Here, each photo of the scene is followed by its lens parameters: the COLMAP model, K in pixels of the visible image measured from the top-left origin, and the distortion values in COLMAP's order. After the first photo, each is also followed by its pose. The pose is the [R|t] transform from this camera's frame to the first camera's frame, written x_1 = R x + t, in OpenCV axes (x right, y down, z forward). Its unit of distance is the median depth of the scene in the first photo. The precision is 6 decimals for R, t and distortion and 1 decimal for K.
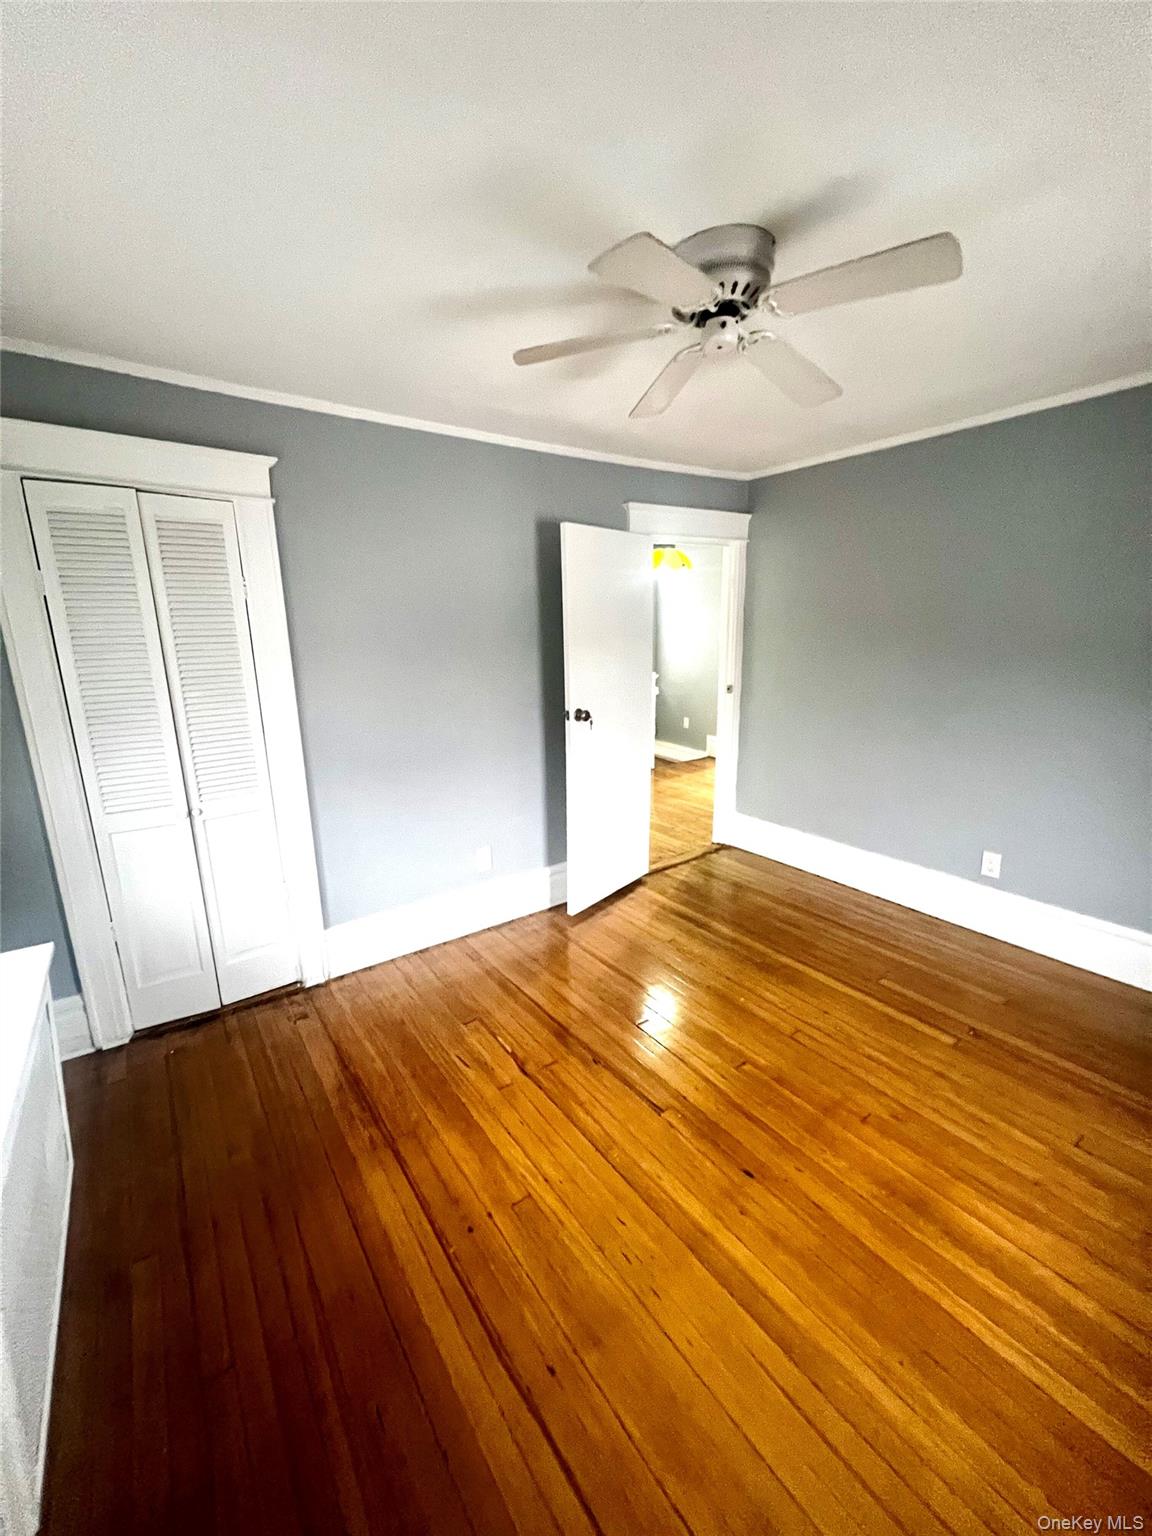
lens RADIAL K [[624.5, 0, 579.3], [0, 624.5, 773.8], [0, 0, 1]] dist [-0.000660, -0.000106]
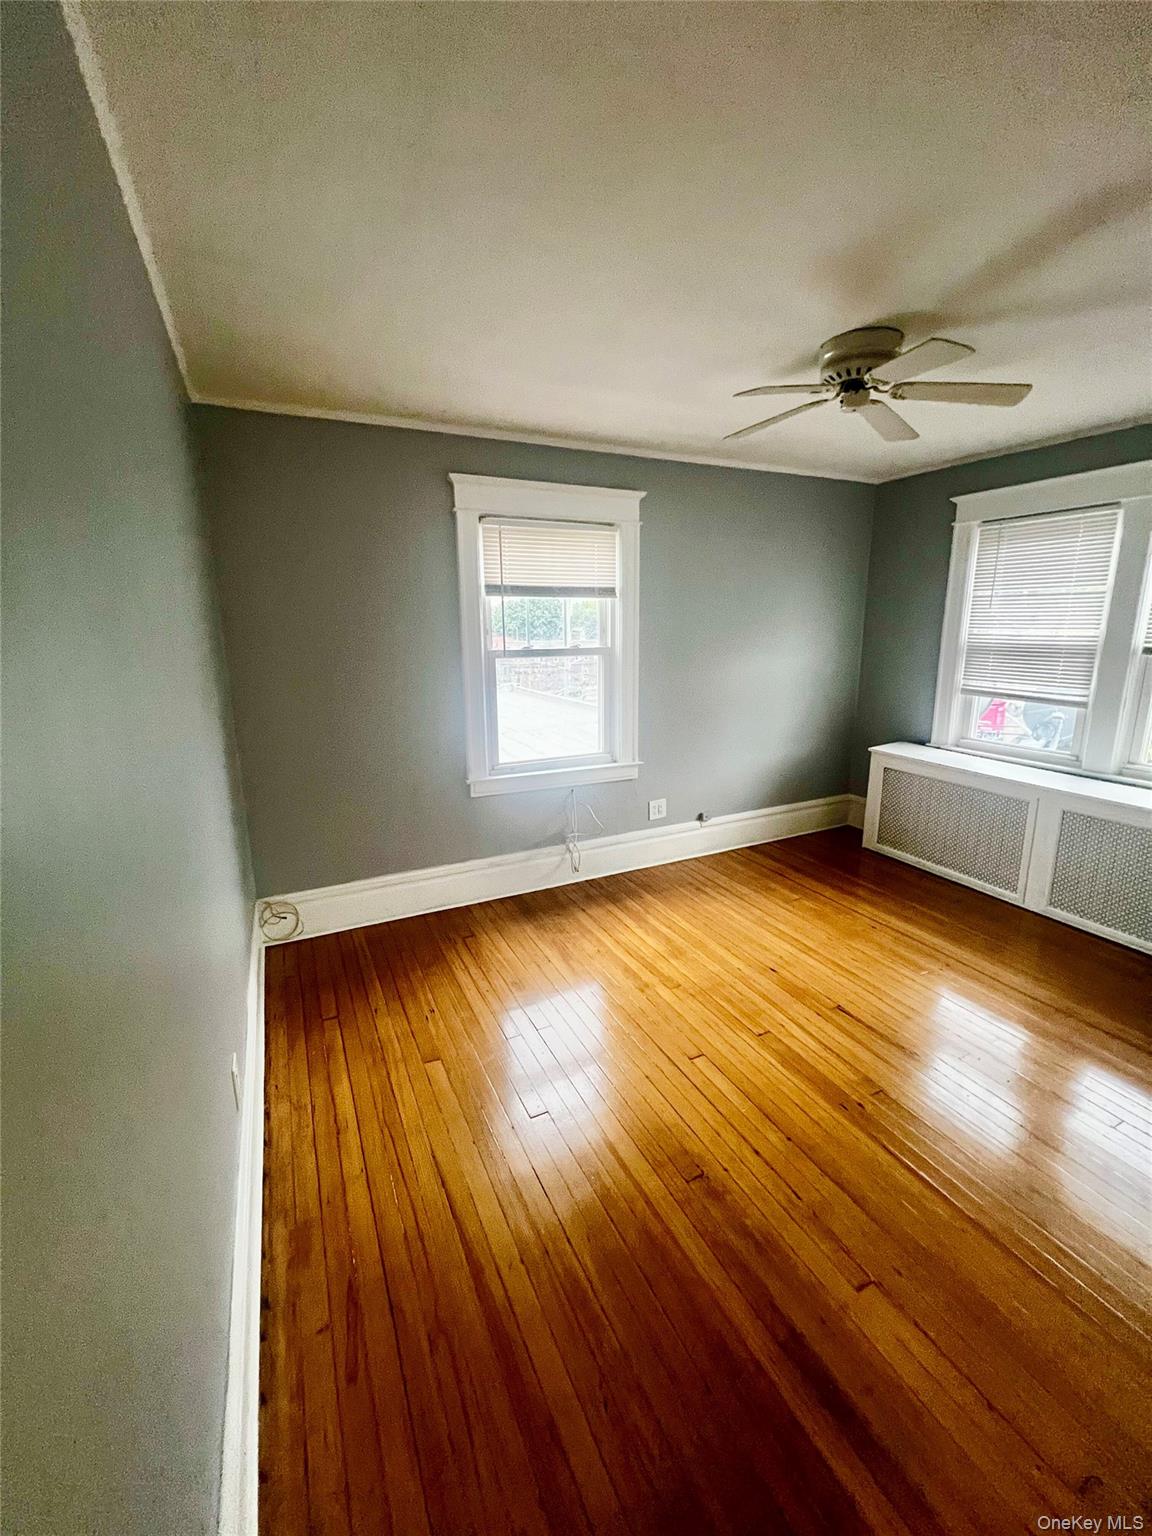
lens RADIAL K [[624.5, 0, 578.1], [0, 624.5, 764.8], [0, 0, 1]] dist [-0.000660, -0.000106]
pose [[-0.986516, -0.017897, 0.162686, 0.483825], [0.054523, 0.901287, 0.429778, -0.481593], [-0.154318, 0.432853, -0.888158, 2.120265]]
